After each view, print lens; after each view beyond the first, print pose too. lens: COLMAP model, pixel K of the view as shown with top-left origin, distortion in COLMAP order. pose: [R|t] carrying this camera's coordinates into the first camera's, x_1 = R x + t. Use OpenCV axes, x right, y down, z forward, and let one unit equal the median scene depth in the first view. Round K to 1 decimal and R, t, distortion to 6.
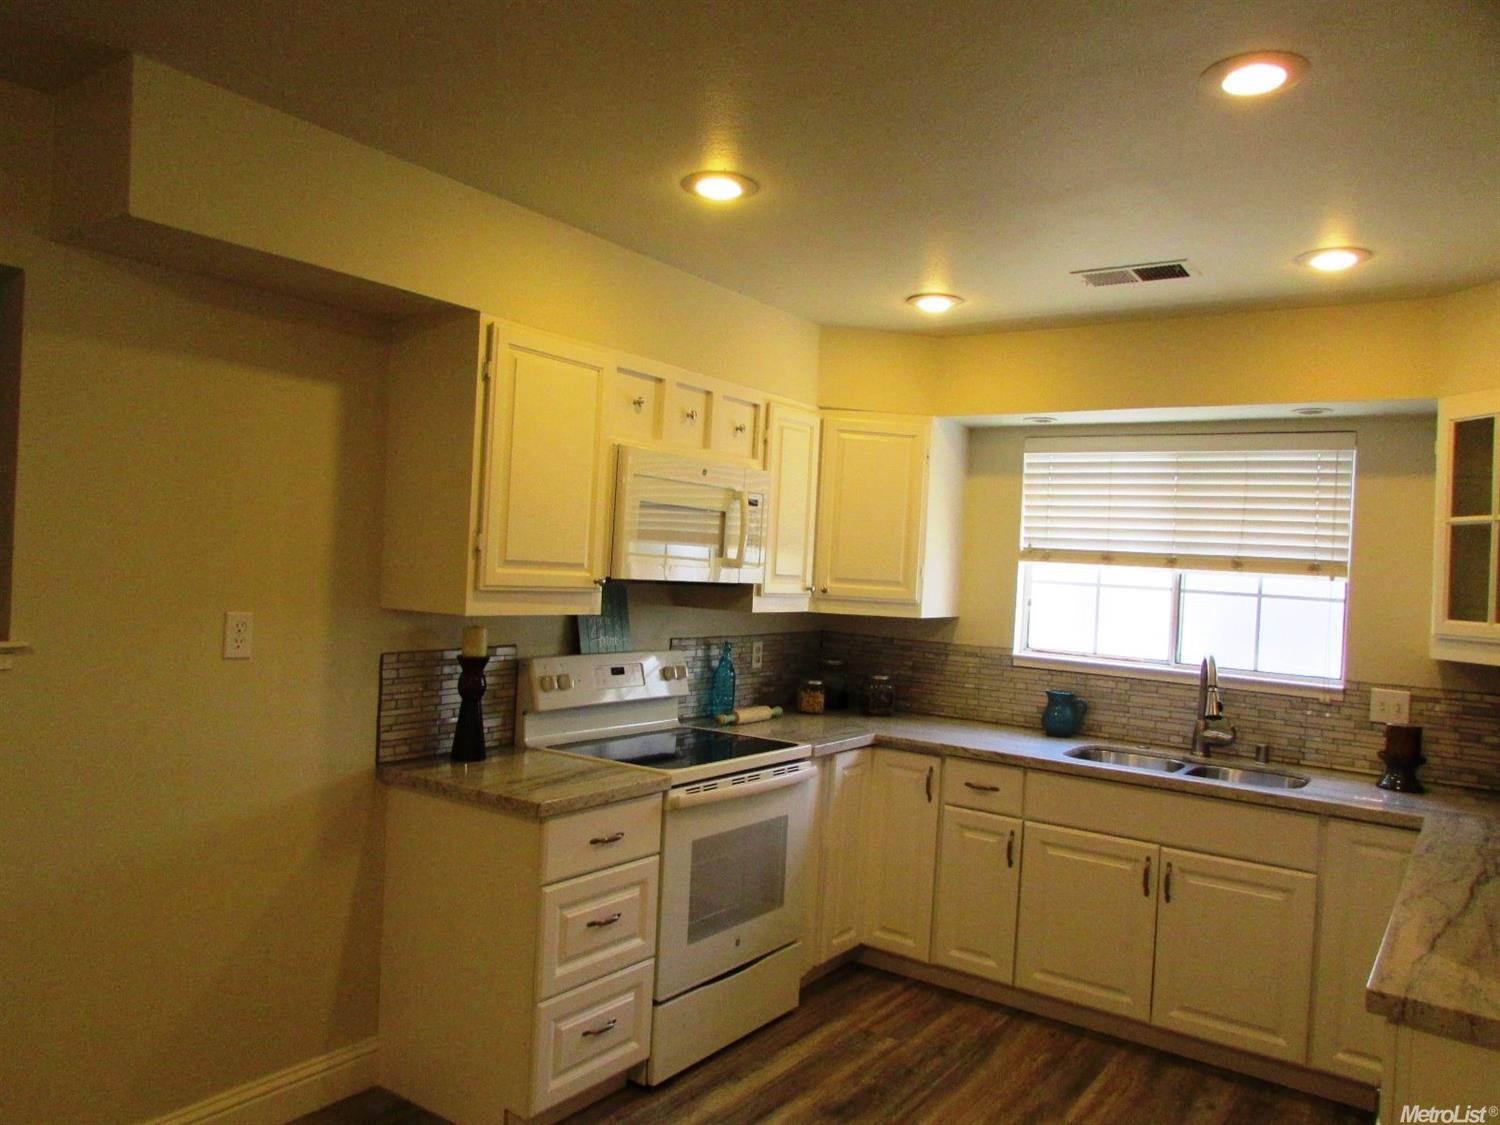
lens RADIAL K [[1088.1, 0, 744.0], [0, 1088.1, 557.6], [0, 0, 1]] dist [-0.007243, 0.002194]
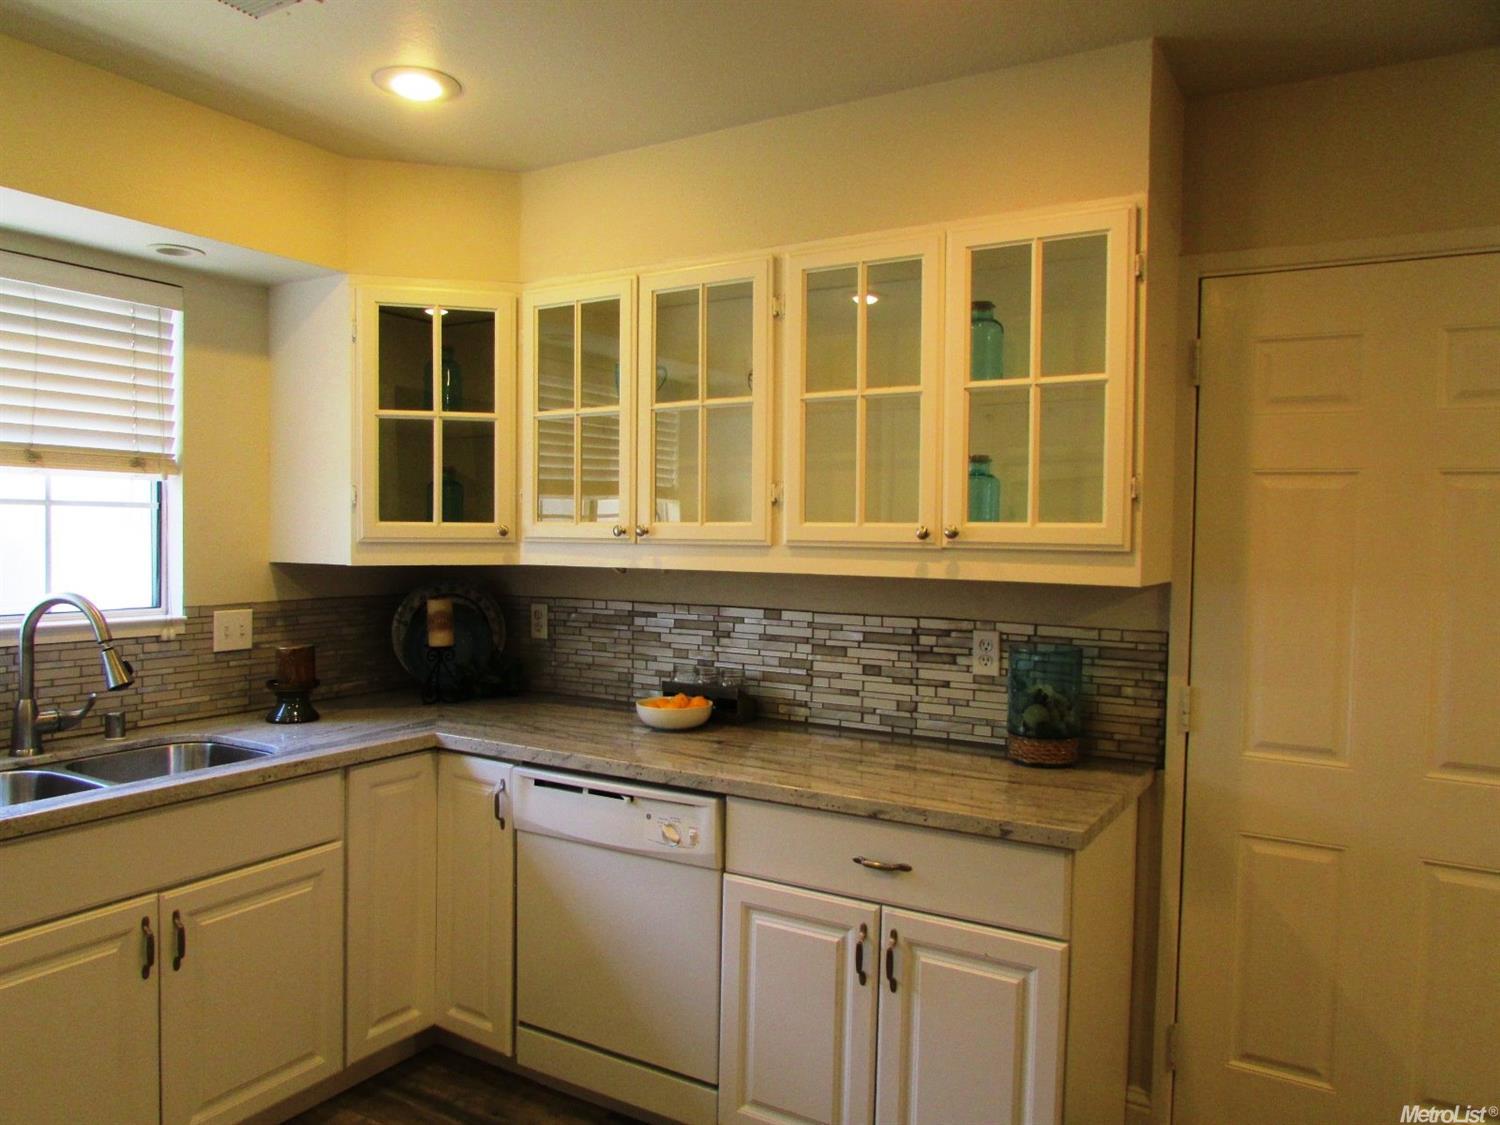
lens RADIAL K [[1088.1, 0, 744.0], [0, 1088.1, 557.6], [0, 0, 1]] dist [-0.007243, 0.002194]
pose [[-0.064492, -0.083117, 0.994451, -0.246634], [-0.017115, 0.996471, 0.082176, 0.006220], [-0.997771, -0.011721, -0.065687, 0.640624]]
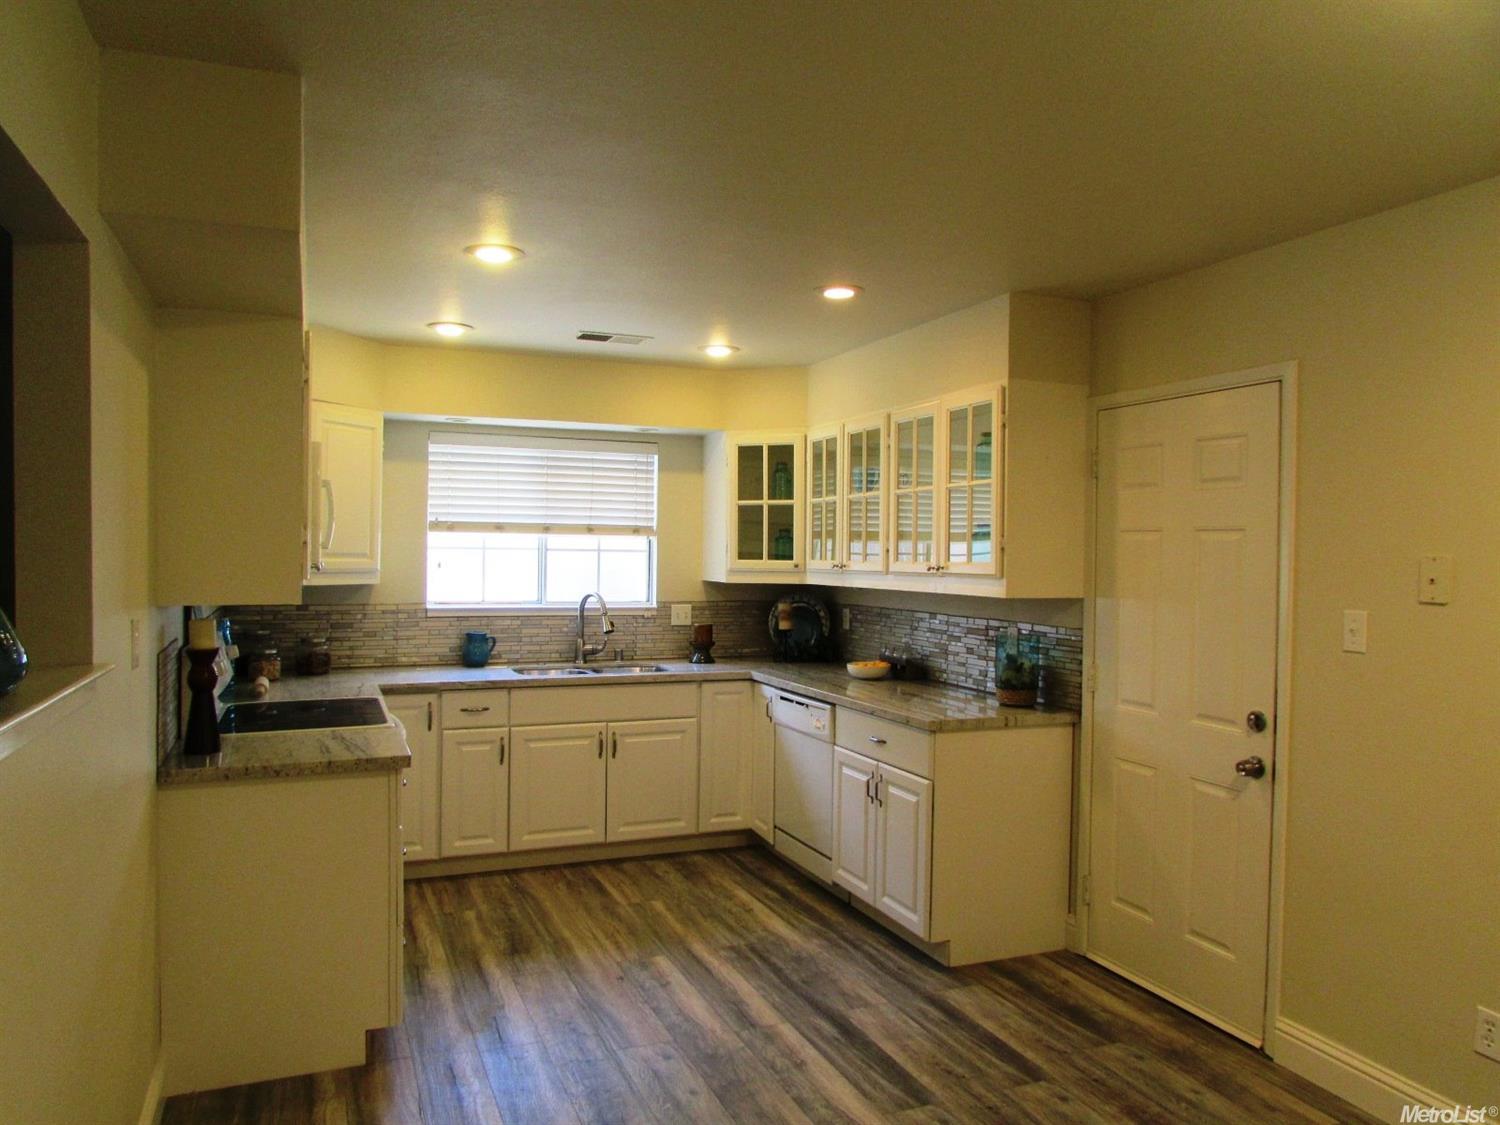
lens RADIAL K [[1088.1, 0, 744.0], [0, 1088.1, 557.6], [0, 0, 1]] dist [-0.007243, 0.002194]
pose [[0.543084, -0.052415, 0.838041, -0.687362], [0.015700, 0.998509, 0.052277, -0.030885], [-0.839532, -0.015234, 0.543097, 0.038011]]
